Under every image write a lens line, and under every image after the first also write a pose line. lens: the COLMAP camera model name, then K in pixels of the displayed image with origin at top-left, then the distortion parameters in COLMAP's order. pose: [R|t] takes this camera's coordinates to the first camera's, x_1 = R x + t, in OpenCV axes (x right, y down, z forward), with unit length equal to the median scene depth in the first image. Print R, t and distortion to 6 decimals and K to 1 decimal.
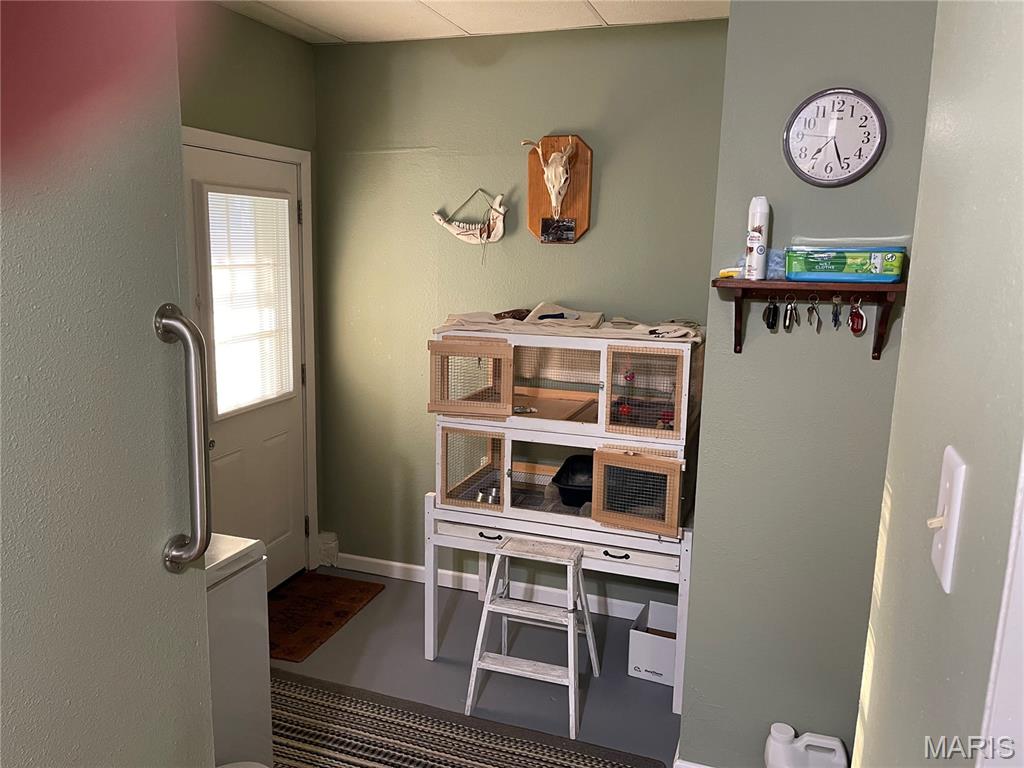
lens RADIAL K [[775.2, 0, 510.1], [0, 775.2, 382.1], [0, 0, 1]] dist [0.007307, -0.001840]
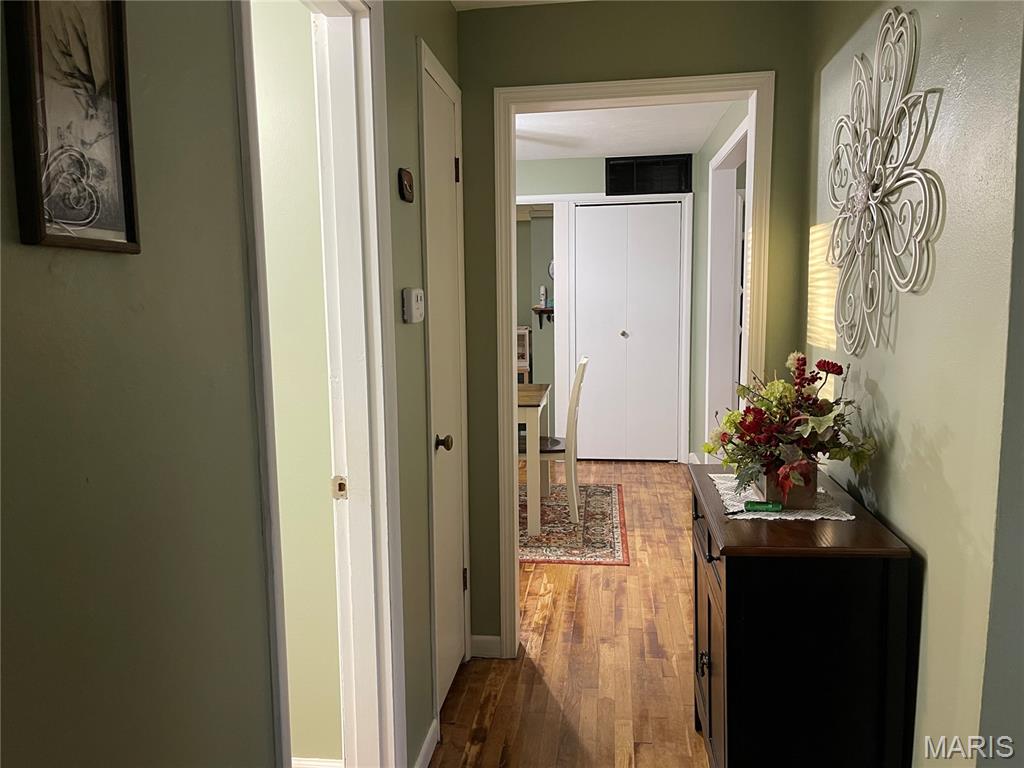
lens RADIAL K [[775.2, 0, 511.9], [0, 775.2, 384.1], [0, 0, 1]] dist [0.007307, -0.001840]
pose [[0.978707, -0.058643, 0.196705, -0.551067], [0.070955, 0.995899, -0.056130, 0.405429], [-0.192606, 0.068892, 0.978855, -2.439911]]
